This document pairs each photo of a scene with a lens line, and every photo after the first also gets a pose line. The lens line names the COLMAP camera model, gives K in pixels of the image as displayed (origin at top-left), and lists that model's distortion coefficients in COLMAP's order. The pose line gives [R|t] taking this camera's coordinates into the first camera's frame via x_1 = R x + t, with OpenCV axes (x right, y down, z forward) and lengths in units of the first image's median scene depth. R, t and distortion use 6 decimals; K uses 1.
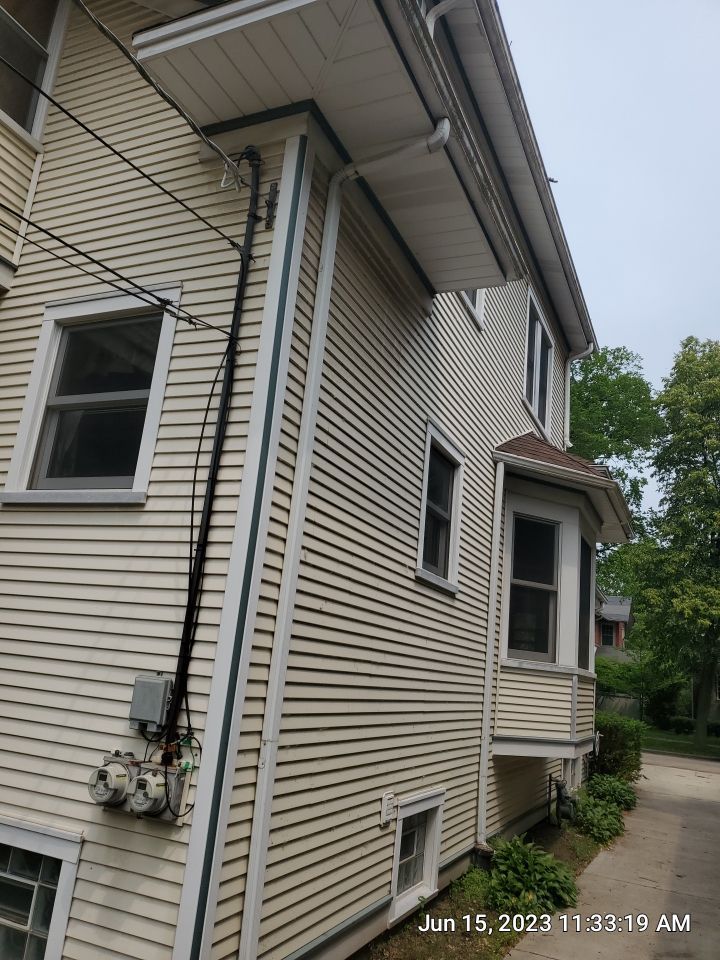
lens RADIAL K [[751.5, 0, 360.0], [0, 751.5, 480.0], [0, 0, 1]] dist [0.039083, 0.009083]
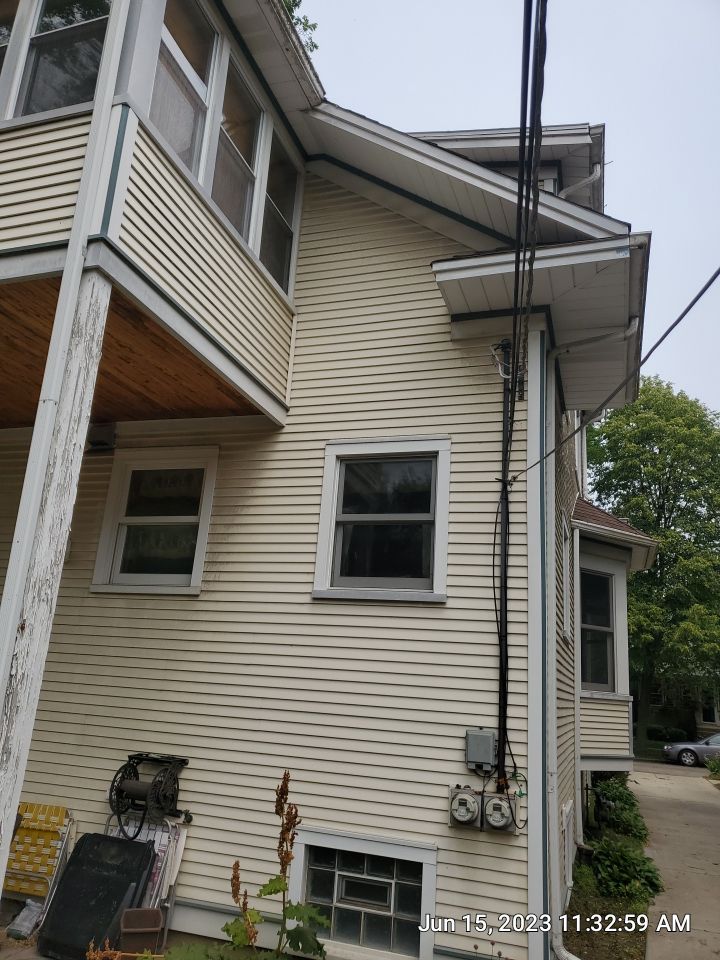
lens RADIAL K [[760.8, 0, 360.0], [0, 760.8, 480.0], [0, 0, 1]] dist [-0.001884, 0.073683]
pose [[0.993463, -0.001409, 0.114147, -0.596663], [0.003016, 0.999899, -0.013906, -0.171640], [-0.114116, 0.014159, 0.993367, -0.357960]]
